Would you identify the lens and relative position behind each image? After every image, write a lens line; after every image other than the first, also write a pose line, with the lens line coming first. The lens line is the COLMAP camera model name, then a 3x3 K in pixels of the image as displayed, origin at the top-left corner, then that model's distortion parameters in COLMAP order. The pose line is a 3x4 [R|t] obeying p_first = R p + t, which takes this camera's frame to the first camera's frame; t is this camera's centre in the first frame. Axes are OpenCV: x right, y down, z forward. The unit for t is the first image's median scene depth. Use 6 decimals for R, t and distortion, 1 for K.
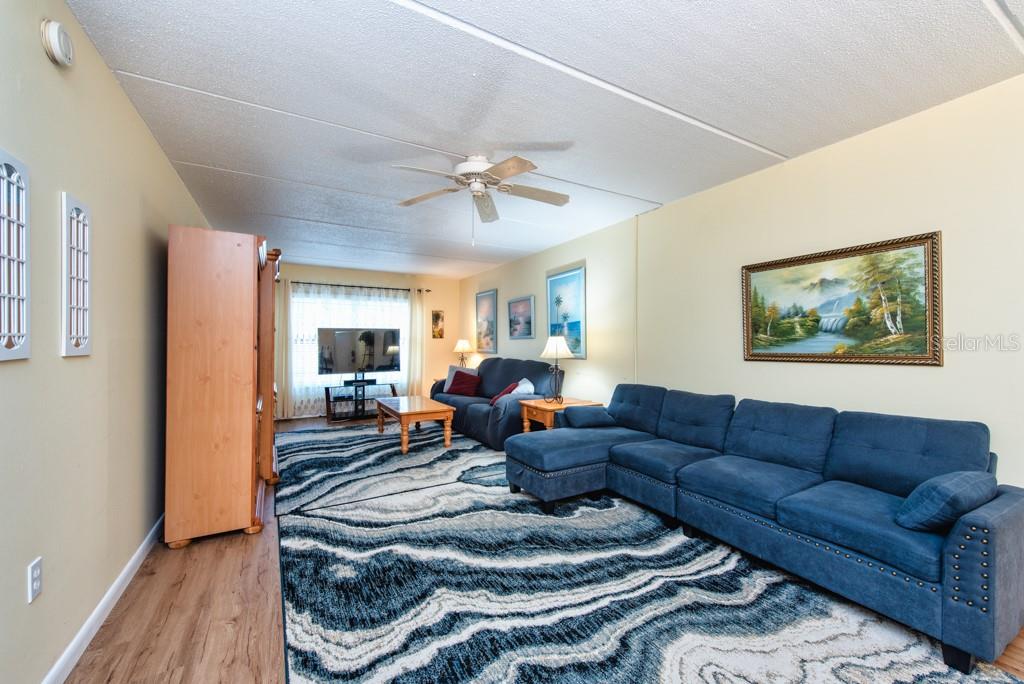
lens RADIAL K [[403.4, 0, 514.4], [0, 403.4, 344.2], [0, 0, 1]] dist [0.013314, -0.004623]
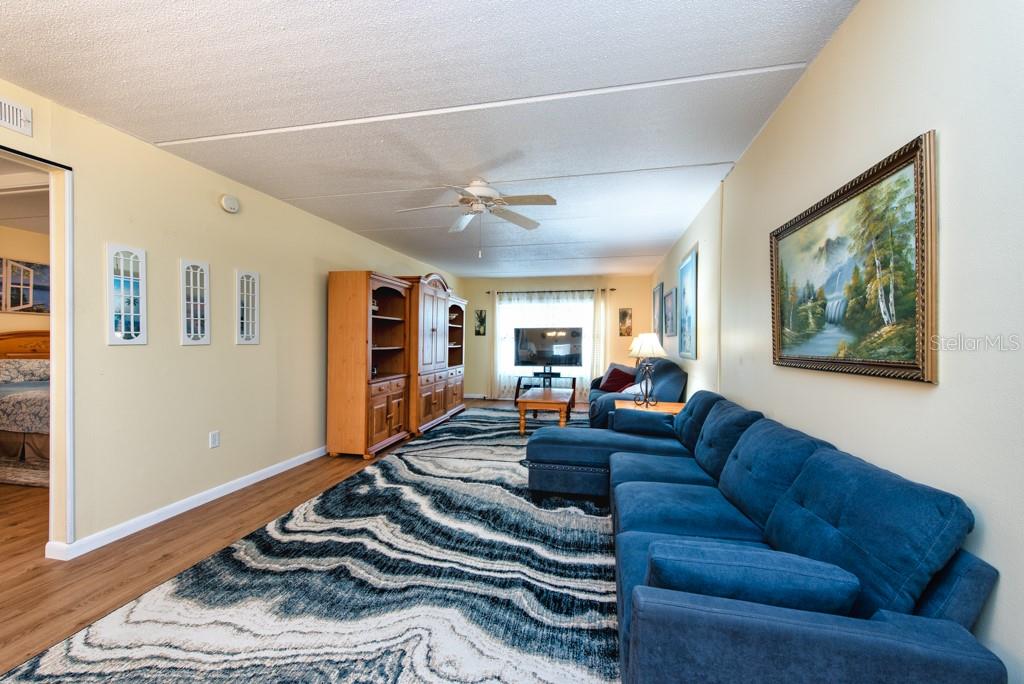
lens RADIAL K [[403.4, 0, 510.1], [0, 403.4, 342.9], [0, 0, 1]] dist [0.013314, -0.004623]
pose [[0.750586, 0.009460, -0.660705, 0.697855], [-0.009746, 0.999947, 0.003245, 0.003412], [0.660701, 0.004003, 0.750638, 0.164227]]
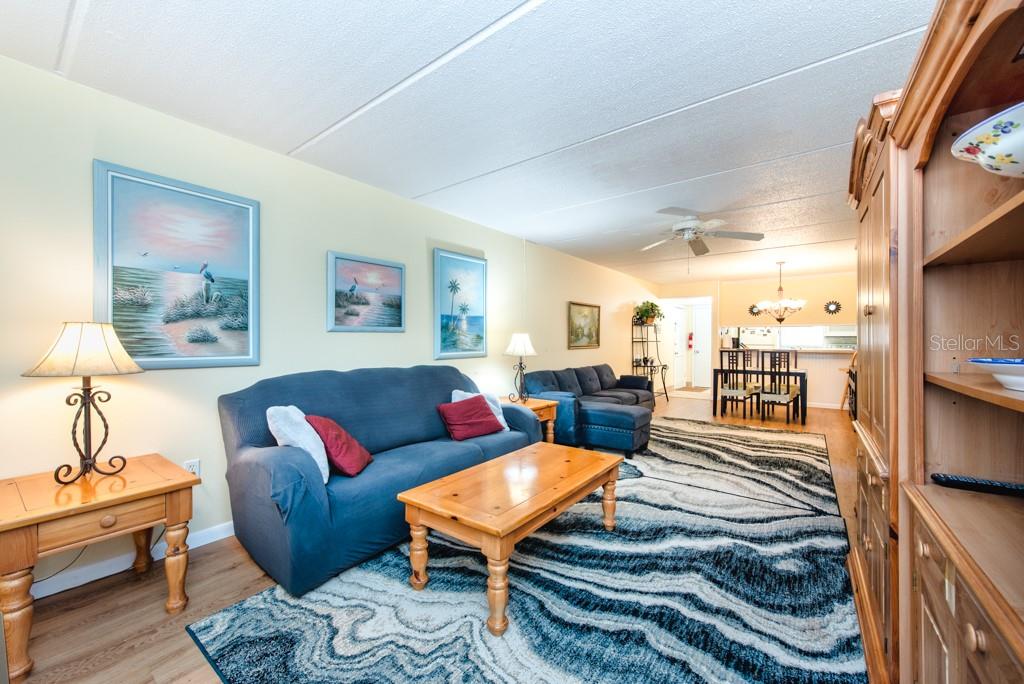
lens RADIAL K [[403.4, 0, 494.5], [0, 403.4, 372.4], [0, 0, 1]] dist [0.013314, -0.004623]
pose [[-0.367200, -0.082763, 0.926453, -1.118626], [-0.009797, 0.996322, 0.085121, -0.013412], [-0.930090, 0.022181, -0.366660, 2.062078]]
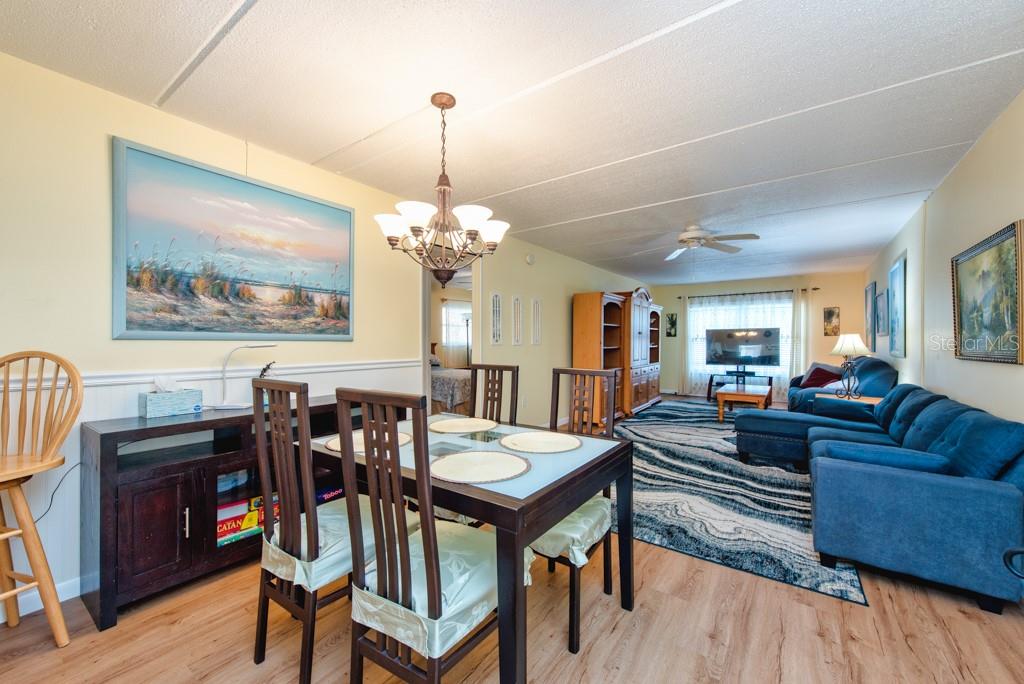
lens RADIAL K [[403.4, 0, 521.2], [0, 403.4, 343.0], [0, 0, 1]] dist [0.013314, -0.004623]
pose [[0.446559, 0.004649, -0.894742, 0.969324], [-0.003141, 0.999988, 0.003629, 0.003315], [0.894749, 0.001190, 0.446568, -0.312120]]
